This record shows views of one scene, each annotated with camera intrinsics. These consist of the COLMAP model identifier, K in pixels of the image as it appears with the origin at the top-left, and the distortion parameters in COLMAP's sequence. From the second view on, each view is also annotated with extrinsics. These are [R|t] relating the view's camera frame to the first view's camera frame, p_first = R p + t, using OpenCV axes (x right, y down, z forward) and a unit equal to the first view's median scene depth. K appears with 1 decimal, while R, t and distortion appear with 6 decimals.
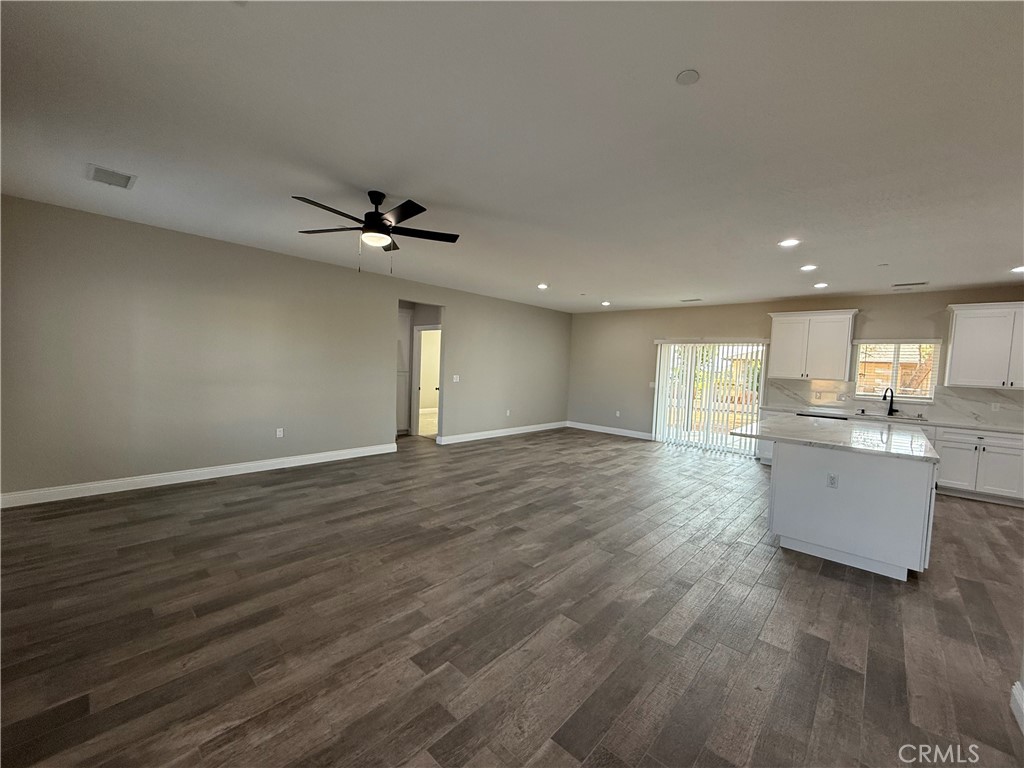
lens RADIAL K [[408.7, 0, 514.4], [0, 408.7, 387.2], [0, 0, 1]] dist [0.002126, -0.000565]
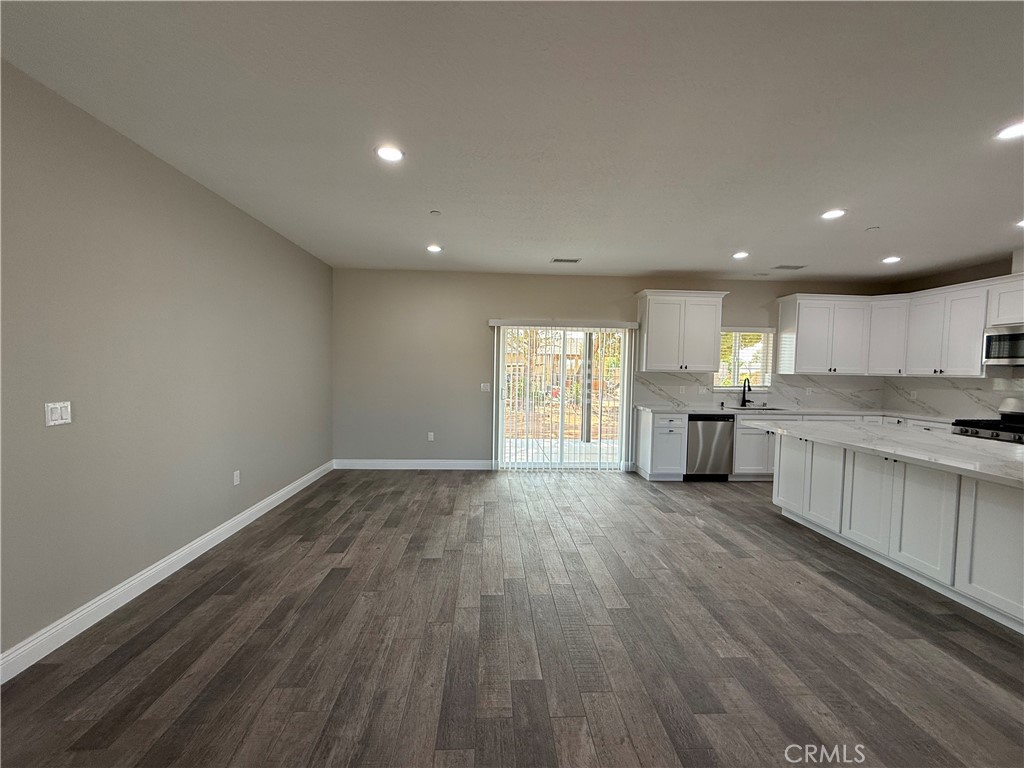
lens RADIAL K [[408.7, 0, 510.8], [0, 408.7, 386.3], [0, 0, 1]] dist [0.002126, -0.000565]
pose [[0.705884, -0.060838, 0.705710, -0.186408], [0.051086, 0.998083, 0.034944, -0.051023], [-0.706483, 0.011385, 0.707639, 0.905291]]
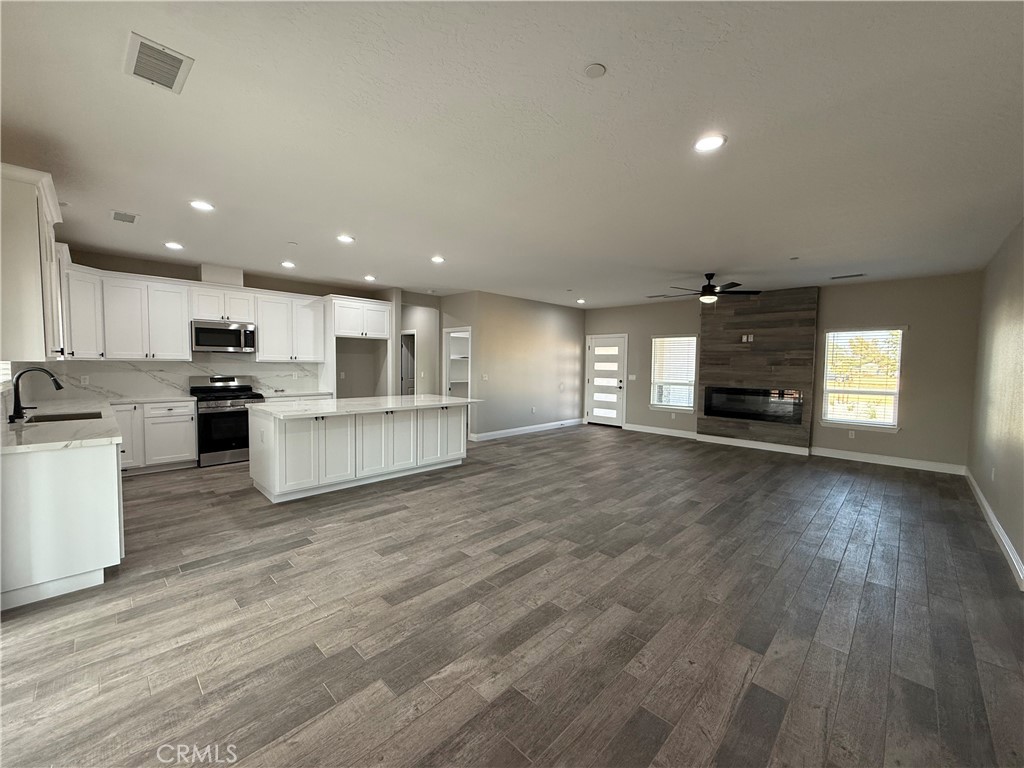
lens RADIAL K [[408.7, 0, 508.6], [0, 408.7, 386.0], [0, 0, 1]] dist [0.002126, -0.000565]
pose [[-0.997502, -0.057756, 0.040674, 0.301950], [-0.052868, 0.992253, 0.112425, -0.090205], [-0.046852, 0.109994, -0.992827, 1.927784]]
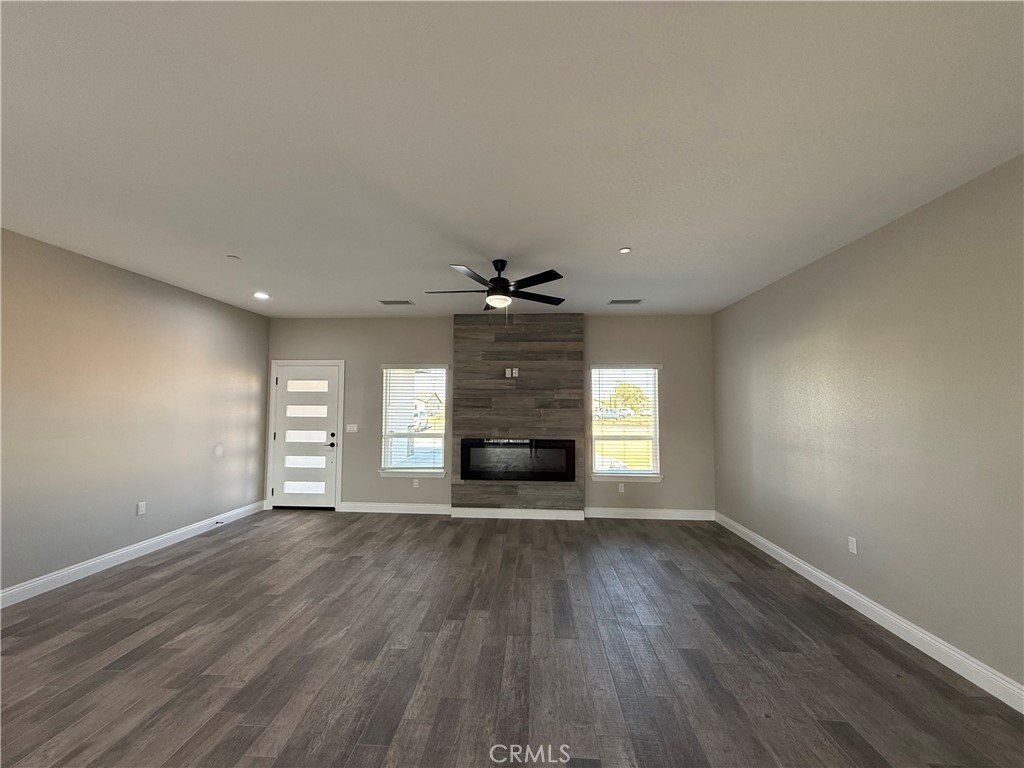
lens RADIAL K [[408.7, 0, 506.9], [0, 408.7, 386.0], [0, 0, 1]] dist [0.002126, -0.000565]
pose [[-0.784999, -0.078242, -0.614536, 0.206429], [-0.072684, 0.996773, -0.034063, -0.064061], [0.615219, 0.017927, -0.788153, 1.263097]]
